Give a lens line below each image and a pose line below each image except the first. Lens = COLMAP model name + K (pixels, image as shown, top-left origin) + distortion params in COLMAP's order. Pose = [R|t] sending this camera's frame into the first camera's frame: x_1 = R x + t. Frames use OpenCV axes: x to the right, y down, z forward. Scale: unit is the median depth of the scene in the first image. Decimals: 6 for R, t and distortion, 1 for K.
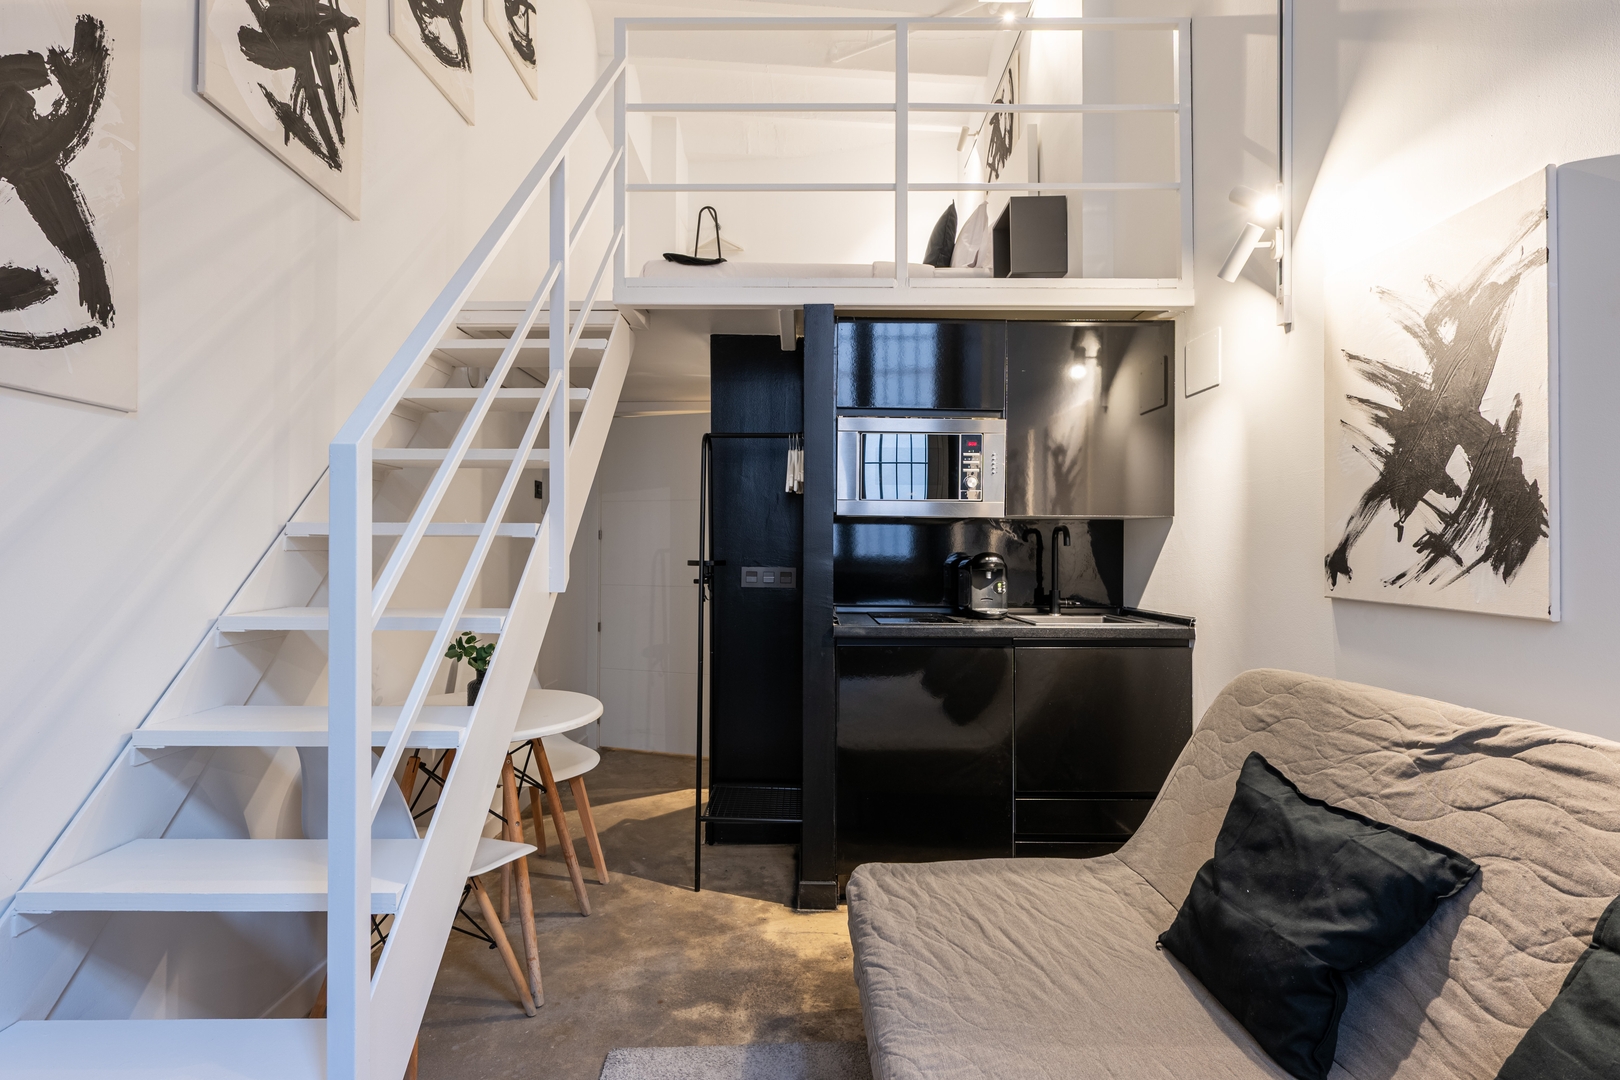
lens RADIAL K [[794.8, 0, 793.6], [0, 794.8, 541.6], [0, 0, 1]] dist [-0.002268, -0.000361]
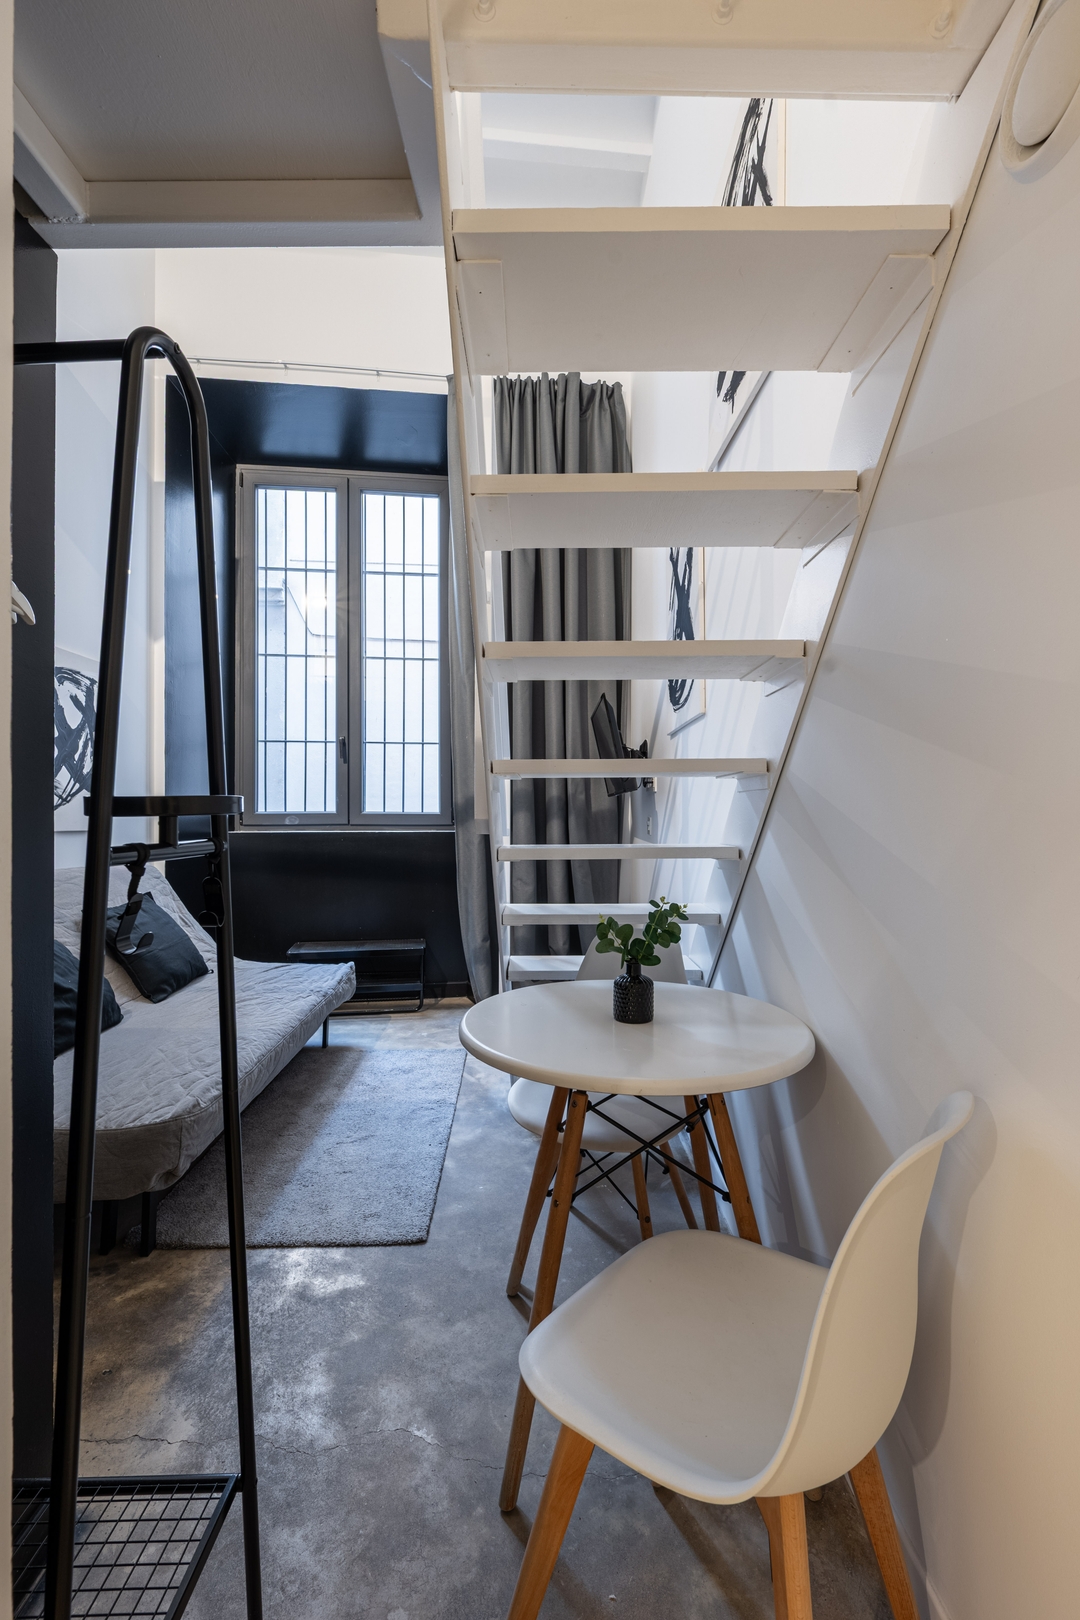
lens RADIAL K [[704.3, 0, 540.0], [0, 704.3, 810.0], [0, 0, 1]] dist [0.000070, -0.000135]
pose [[-0.999957, 0.000085, -0.009242, -0.347881], [0.000247, 0.999847, -0.017463, 0.048431], [0.009239, -0.017464, -0.999805, 1.823282]]
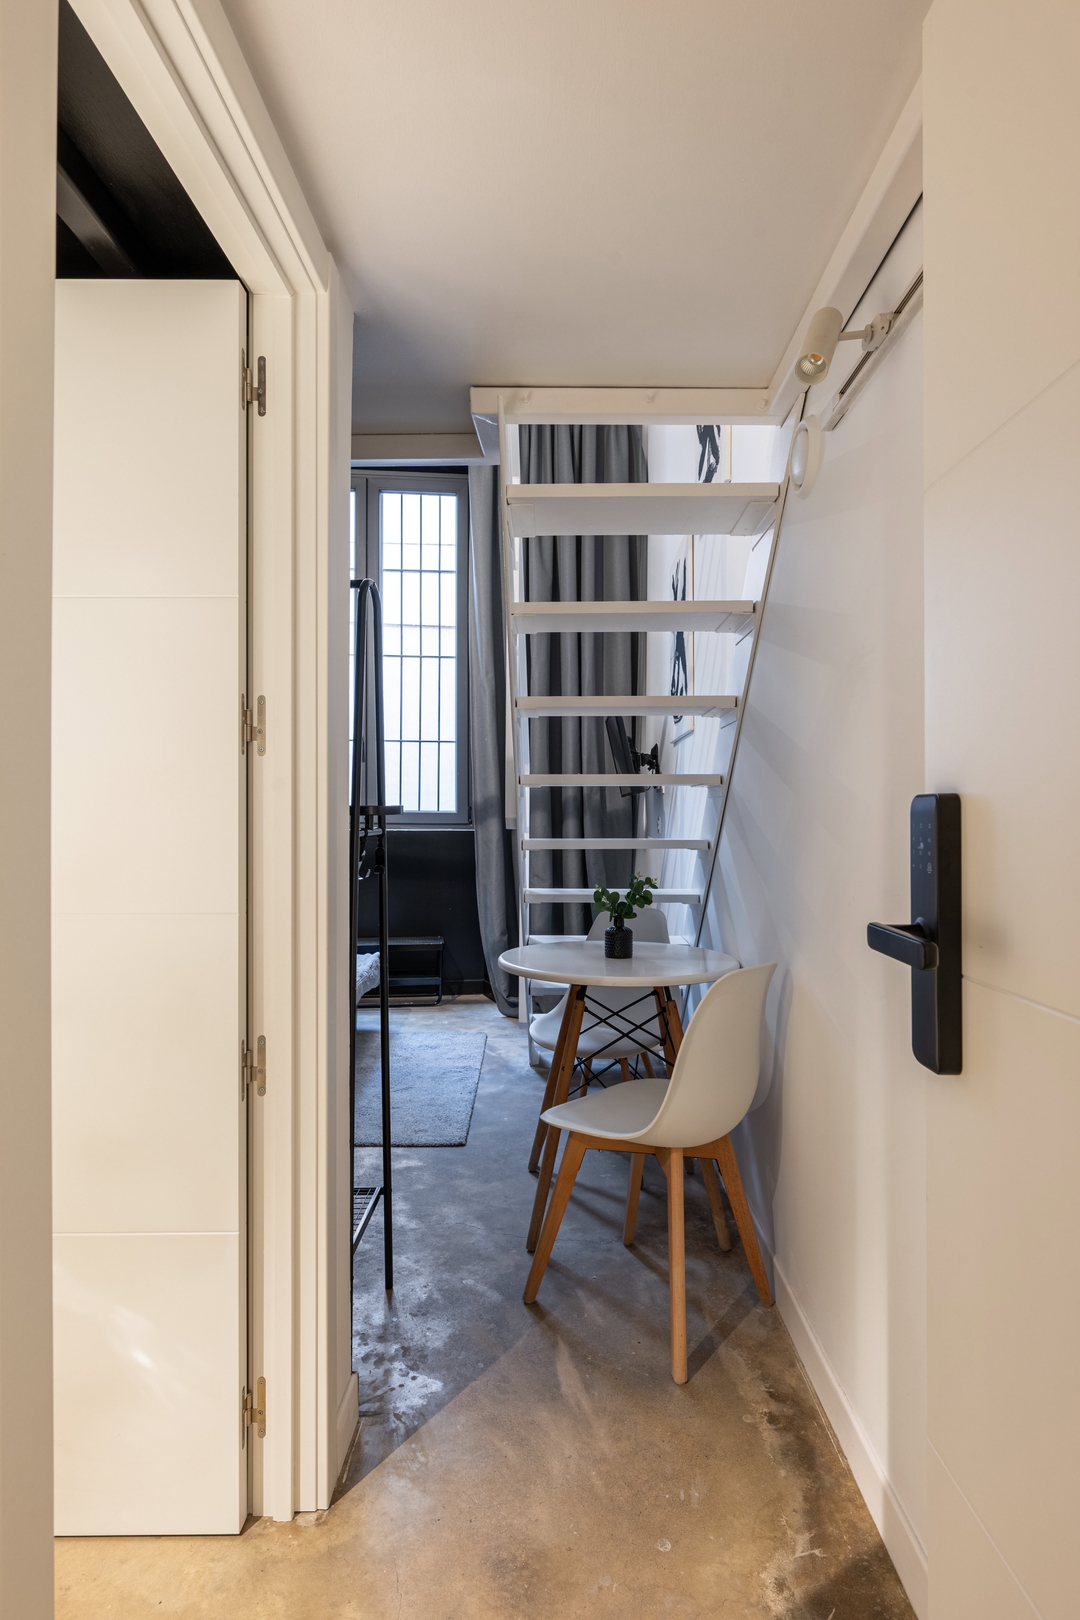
lens RADIAL K [[897.5, 0, 540.0], [0, 897.5, 810.0], [0, 0, 1]] dist [-0.000211, -0.000011]
pose [[-0.999924, -0.003988, 0.011676, -0.349036], [-0.004155, 0.999889, -0.014277, 0.052546], [-0.011618, -0.014324, -0.999830, 2.399606]]
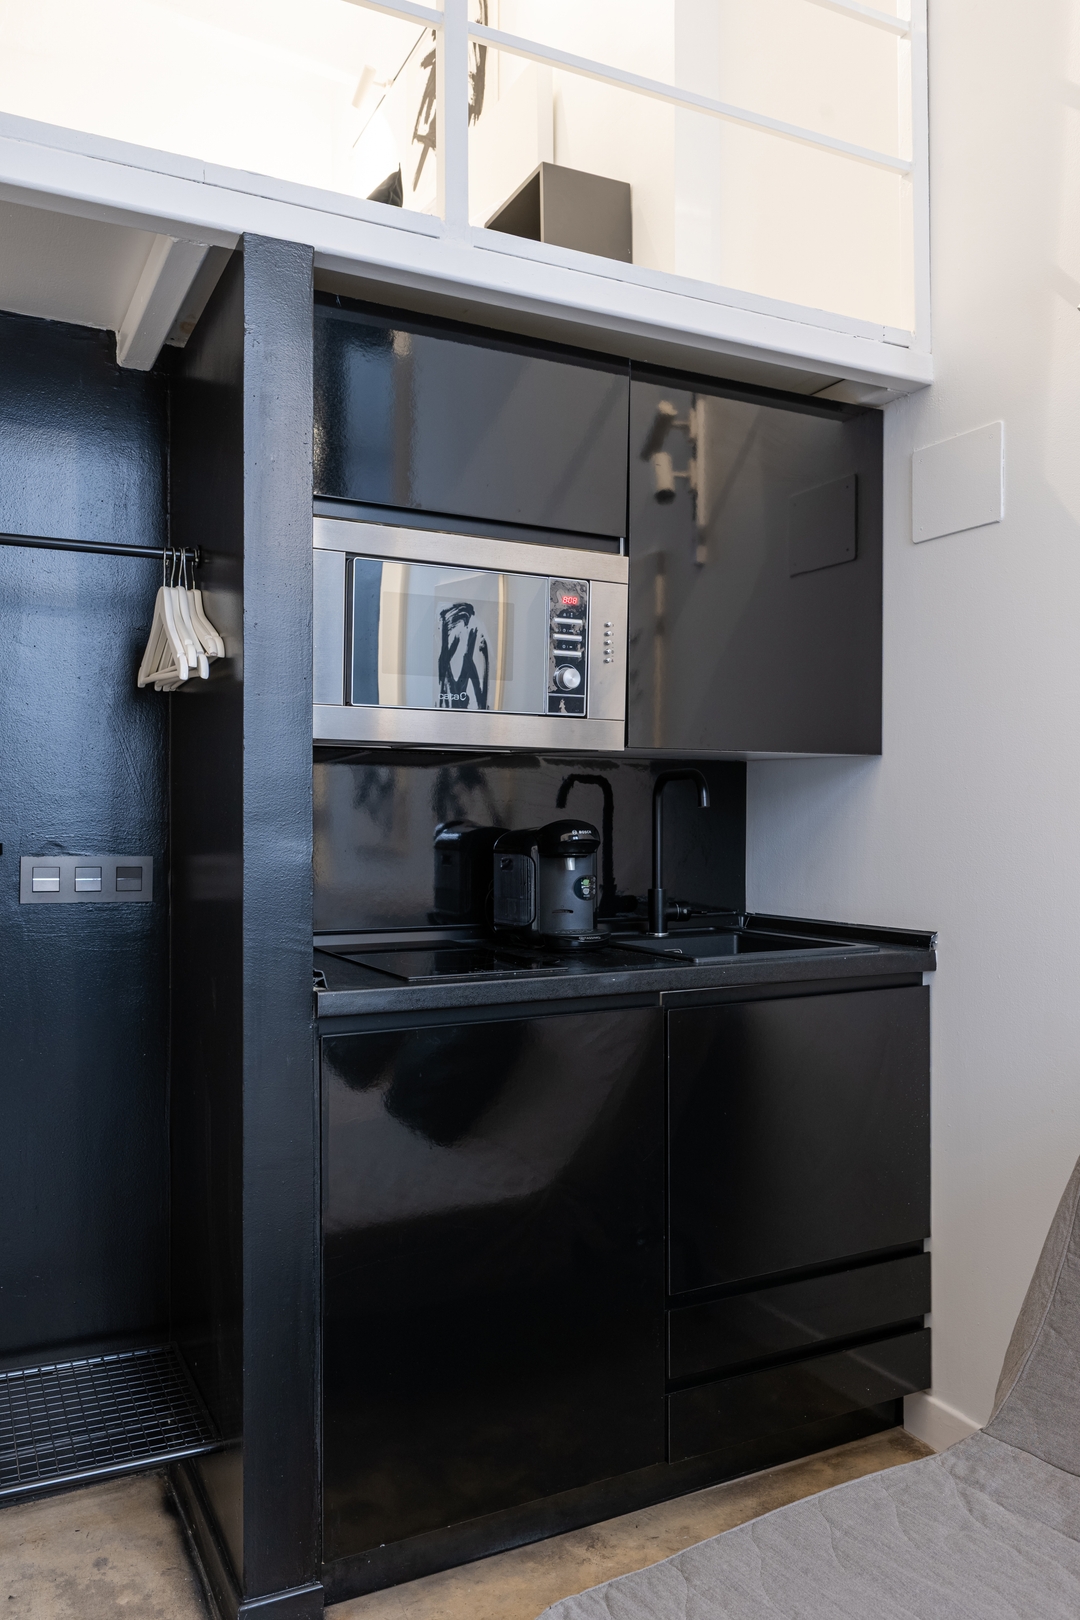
lens RADIAL K [[1202.9, 0, 540.0], [0, 1202.9, 810.0], [0, 0, 1]] dist [-0.004853, -0.000799]
pose [[0.887661, -0.002187, 0.460492, -0.181718], [-0.001304, 0.999973, 0.007263, 0.002315], [-0.460495, -0.007048, 0.887634, 0.467032]]
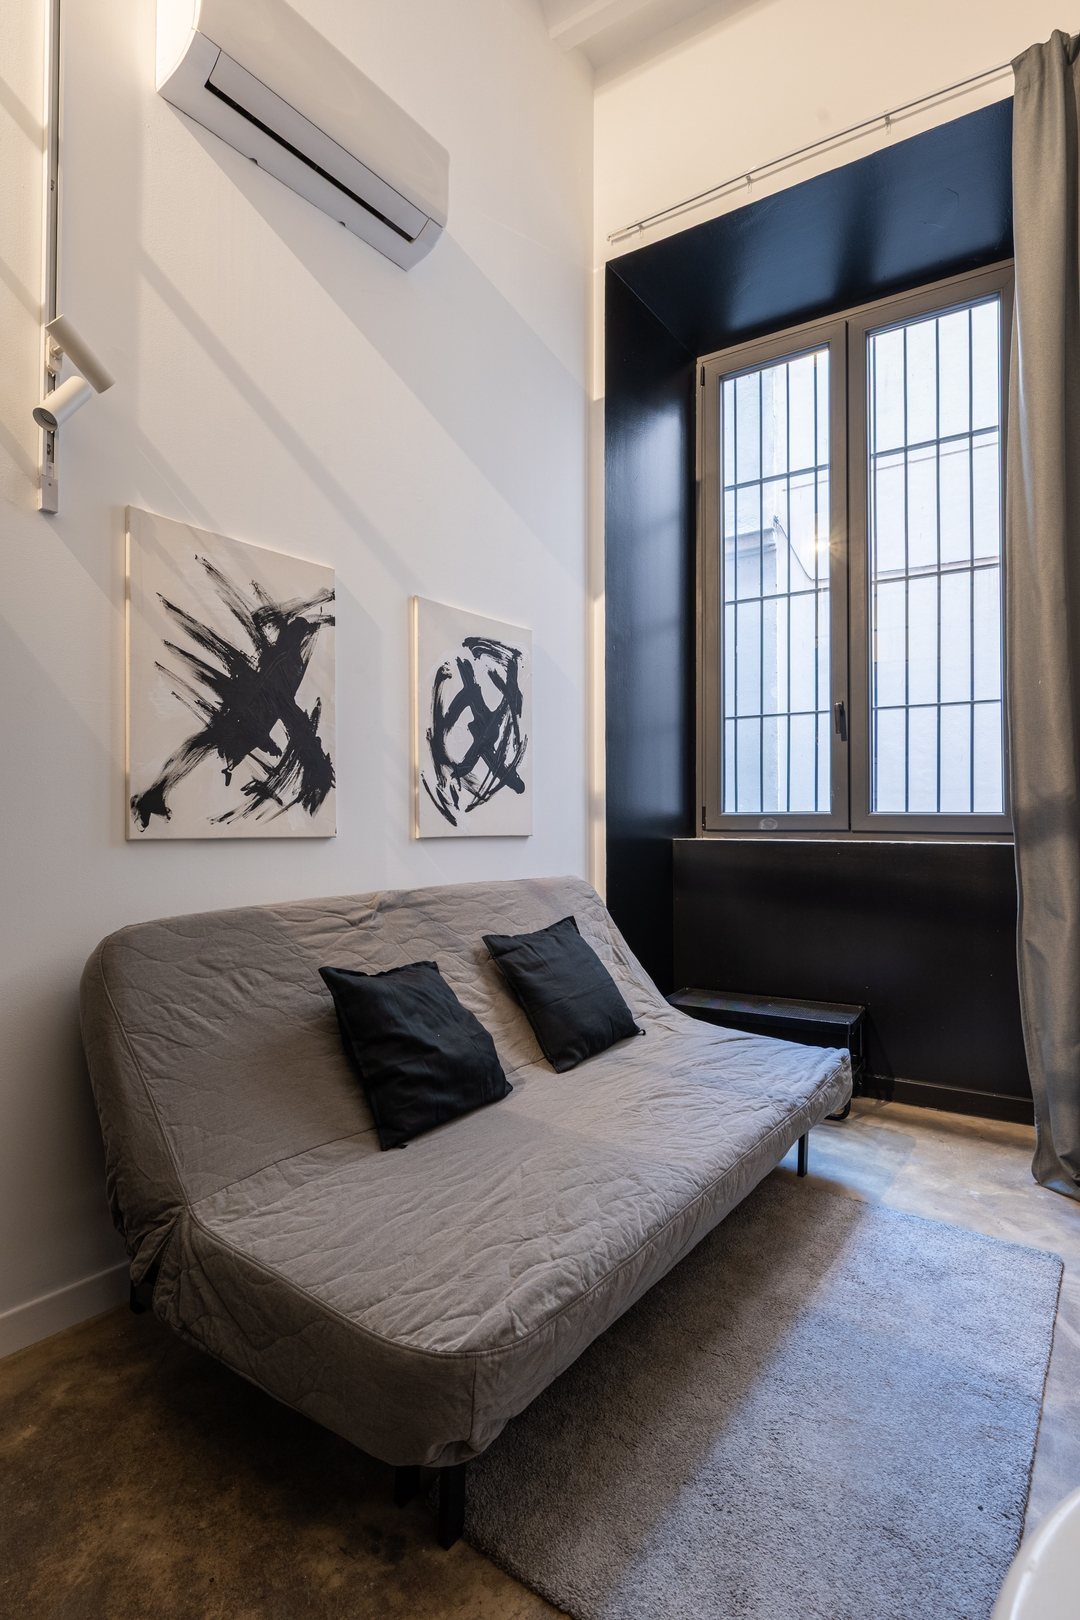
lens RADIAL K [[792.0, 0, 540.0], [0, 792.0, 810.0], [0, 0, 1]] dist [-0.000506, -0.001447]
pose [[-0.787965, 0.004157, 0.615706, -0.289581], [-0.007329, 0.999843, -0.016130, 0.043583], [-0.615677, -0.017222, -0.787810, 1.368125]]
